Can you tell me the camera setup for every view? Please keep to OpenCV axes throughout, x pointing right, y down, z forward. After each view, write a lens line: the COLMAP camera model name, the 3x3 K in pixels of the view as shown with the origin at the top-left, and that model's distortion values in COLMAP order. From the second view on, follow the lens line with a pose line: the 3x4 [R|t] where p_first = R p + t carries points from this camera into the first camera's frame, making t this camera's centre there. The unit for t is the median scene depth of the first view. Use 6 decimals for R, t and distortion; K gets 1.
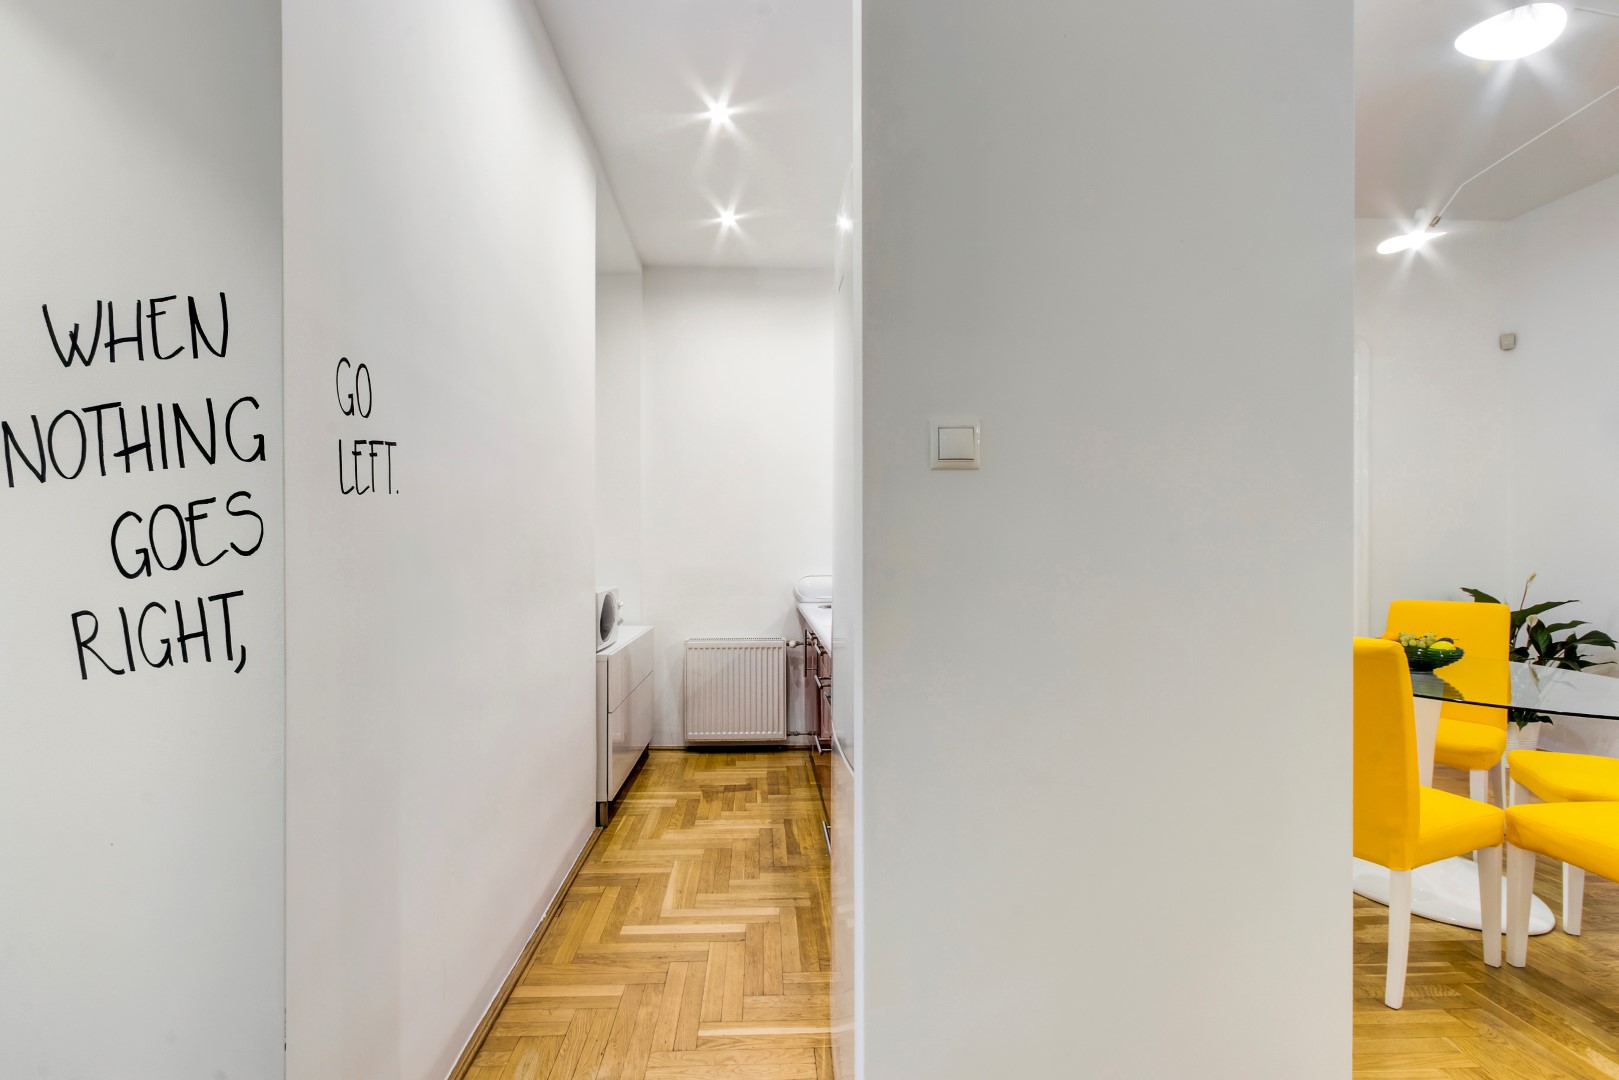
lens RADIAL K [[765.1, 0, 785.9], [0, 765.1, 554.5], [0, 0, 1]] dist [0.002878, 0.000398]
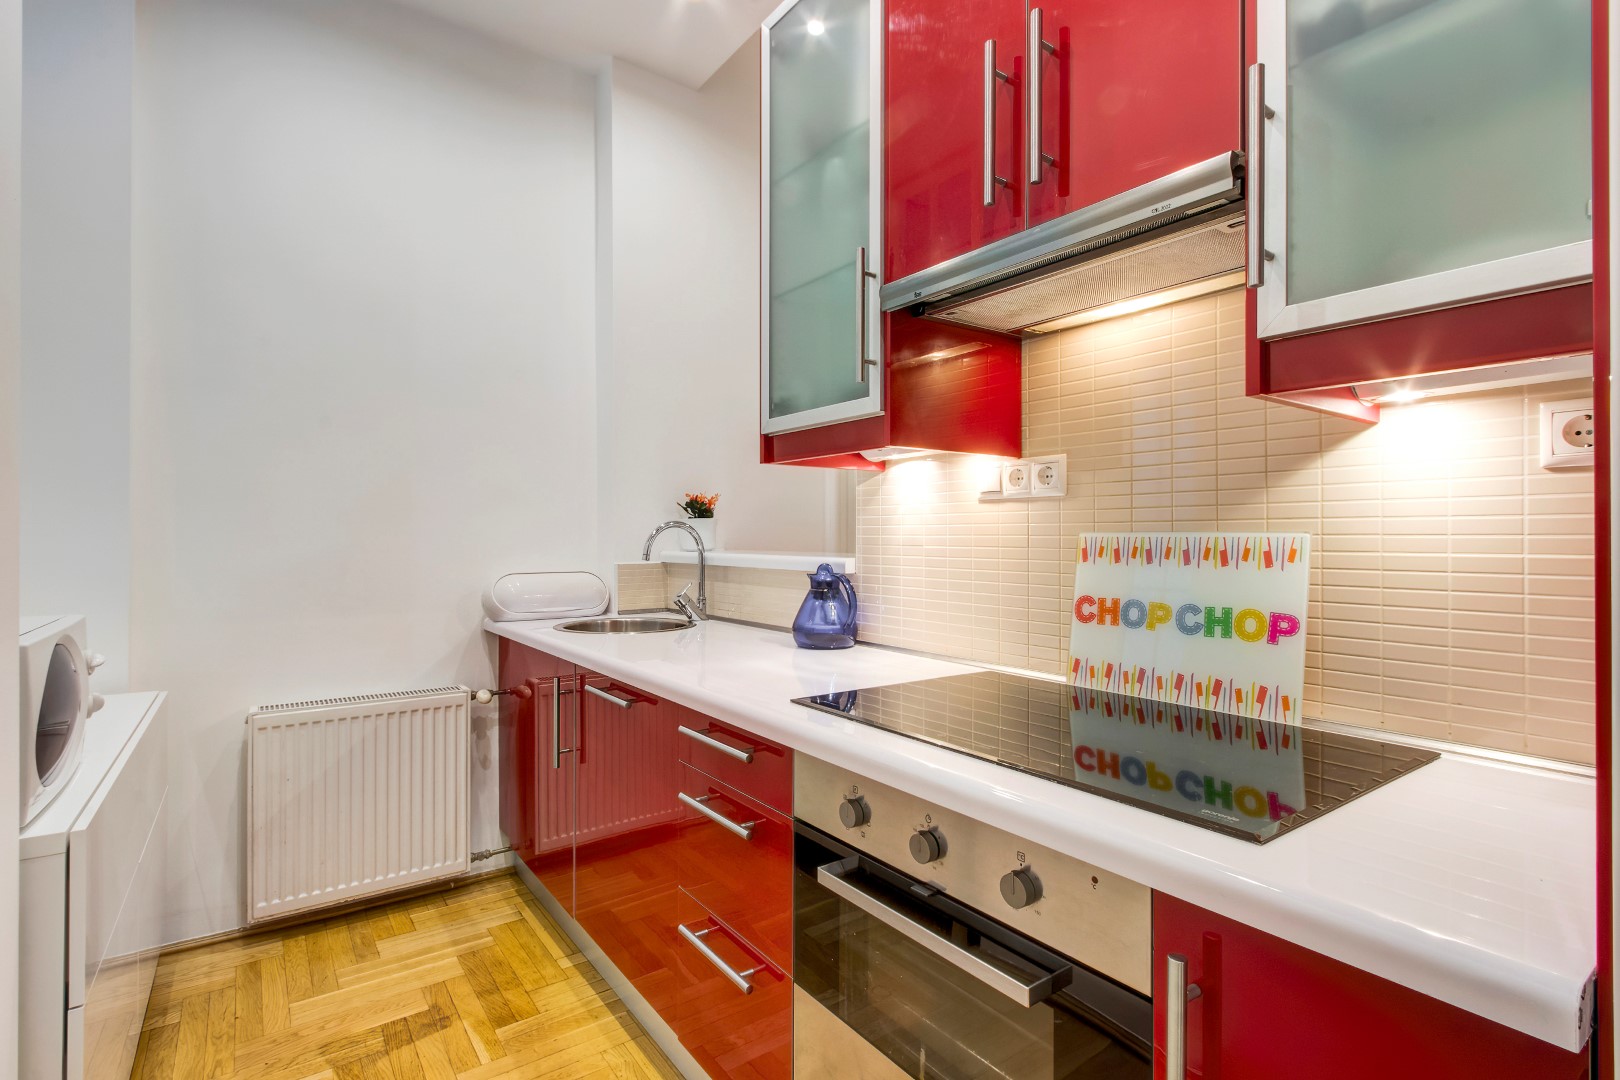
lens RADIAL K [[783.7, 0, 788.3], [0, 783.7, 540.3], [0, 0, 1]] dist [0.001454, -0.000425]
pose [[0.839876, 0.002667, 0.542771, -0.149520], [-0.000861, 0.999993, -0.003582, 0.007466], [-0.542777, 0.002541, 0.839873, 0.526644]]
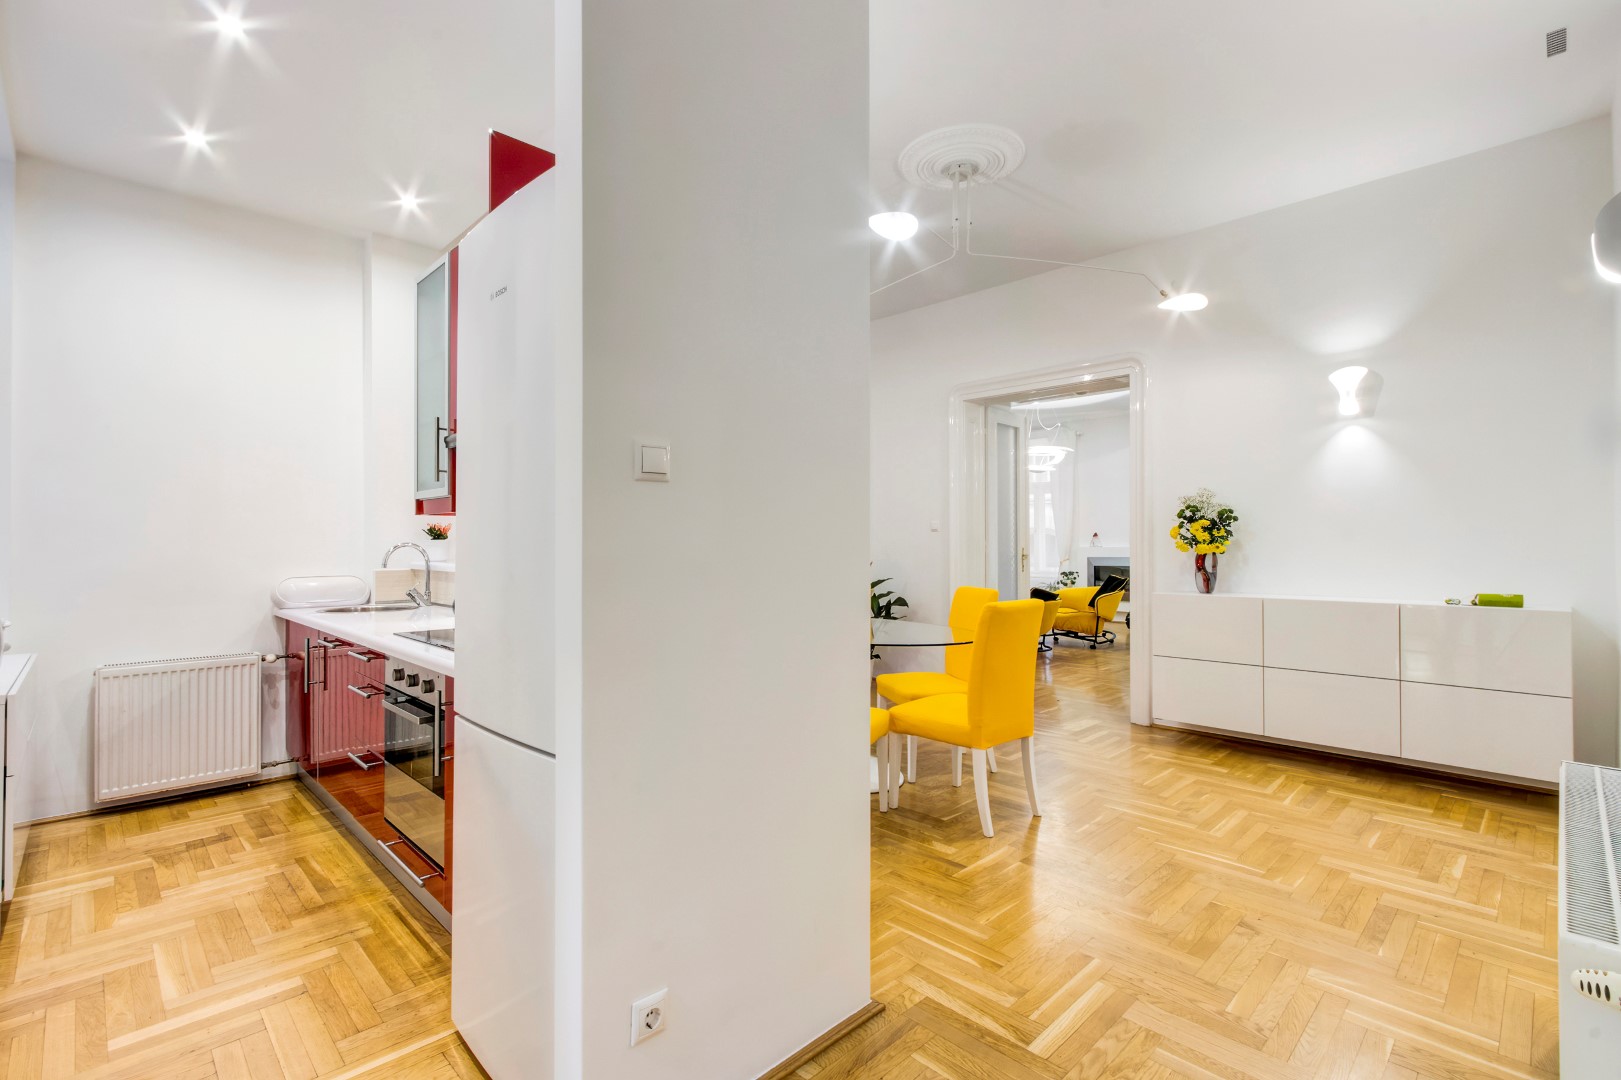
lens RADIAL K [[748.3, 0, 810.5], [0, 748.3, 540.0], [0, 0, 1]] dist [0.000271, -0.000352]
pose [[0.737655, 0.004353, 0.675164, -0.144354], [0.005745, 0.999903, -0.012722, 0.000035], [-0.675153, 0.013263, 0.737558, -0.020559]]
